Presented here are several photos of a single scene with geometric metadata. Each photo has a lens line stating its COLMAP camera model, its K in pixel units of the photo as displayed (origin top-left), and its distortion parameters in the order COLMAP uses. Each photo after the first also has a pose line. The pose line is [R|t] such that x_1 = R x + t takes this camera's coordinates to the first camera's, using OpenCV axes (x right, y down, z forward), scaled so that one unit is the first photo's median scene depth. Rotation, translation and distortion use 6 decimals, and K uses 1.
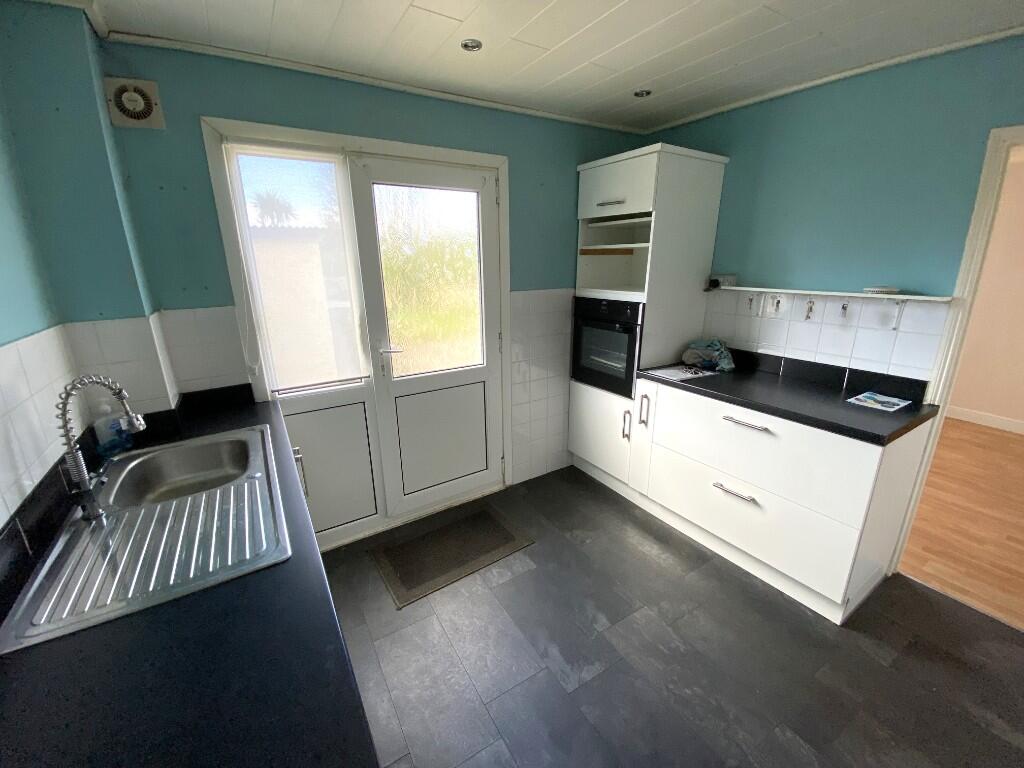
lens RADIAL K [[416.1, 0, 509.2], [0, 416.1, 384.2], [0, 0, 1]] dist [0.037831, -0.028338]
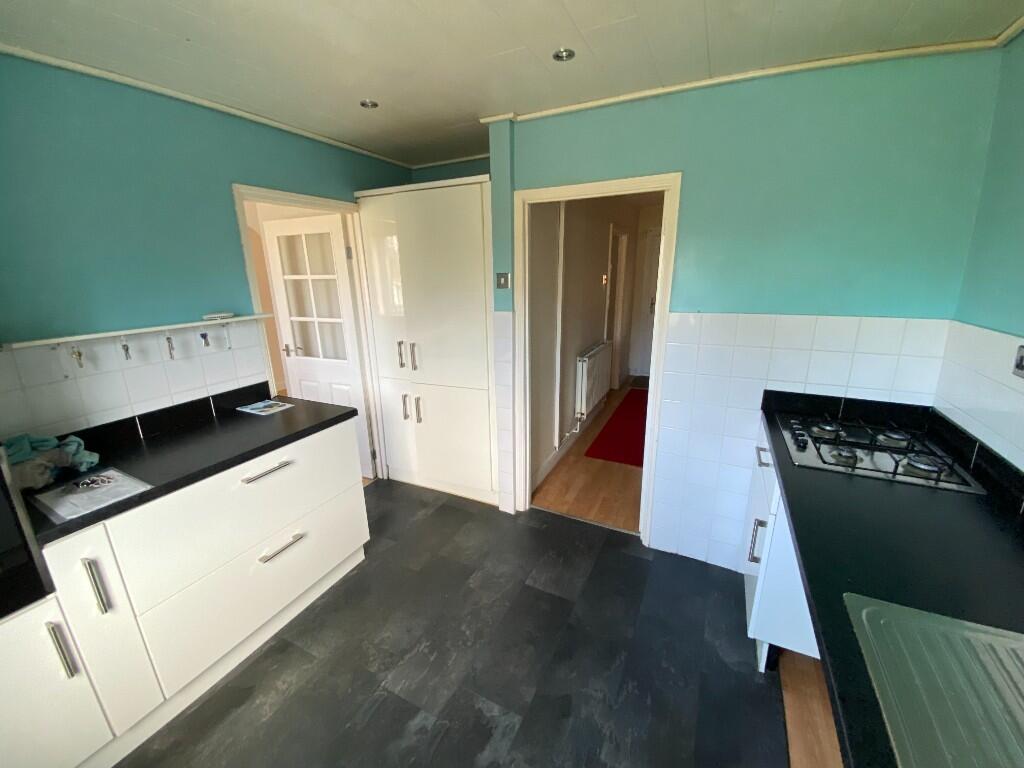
lens RADIAL K [[416.1, 0, 509.2], [0, 416.1, 384.2], [0, 0, 1]] dist [0.037831, -0.028338]
pose [[-0.518059, -0.213197, 0.828349, -0.334347], [0.272130, 0.877035, 0.395921, -0.238055], [-0.810901, 0.430529, -0.396338, 0.732818]]
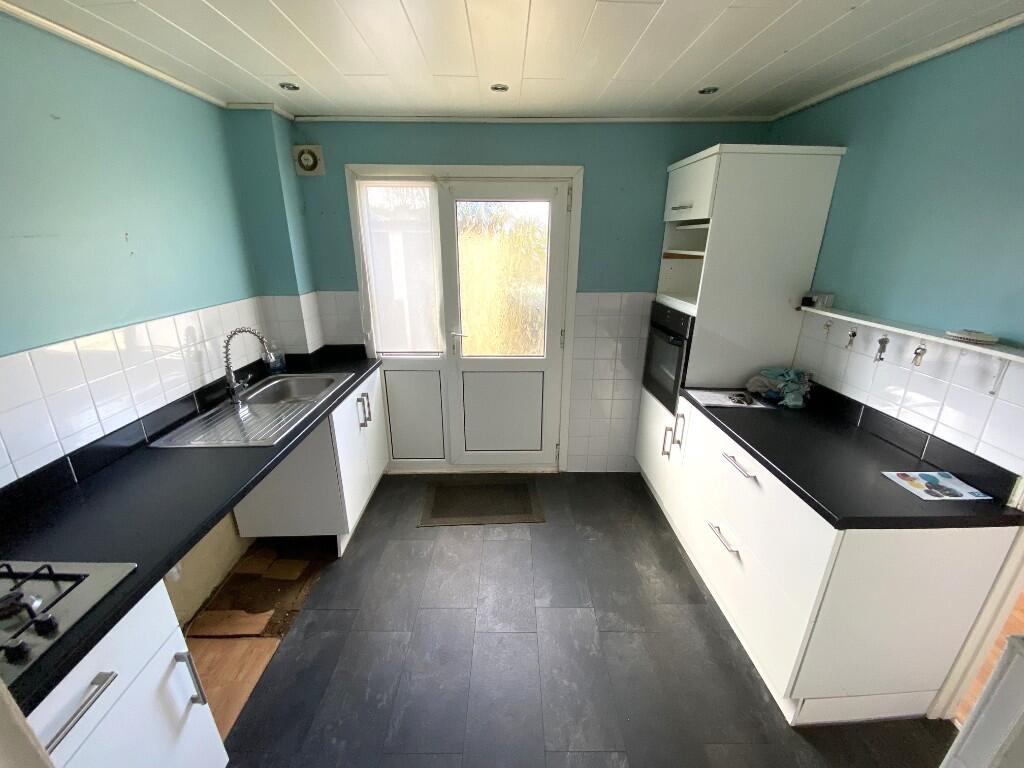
lens RADIAL K [[416.1, 0, 509.2], [0, 416.1, 384.2], [0, 0, 1]] dist [0.037831, -0.028338]
pose [[0.851962, 0.183898, -0.490247, 0.470236], [-0.163040, 0.982919, 0.085371, -0.061624], [0.497573, 0.007197, 0.867392, -0.008932]]
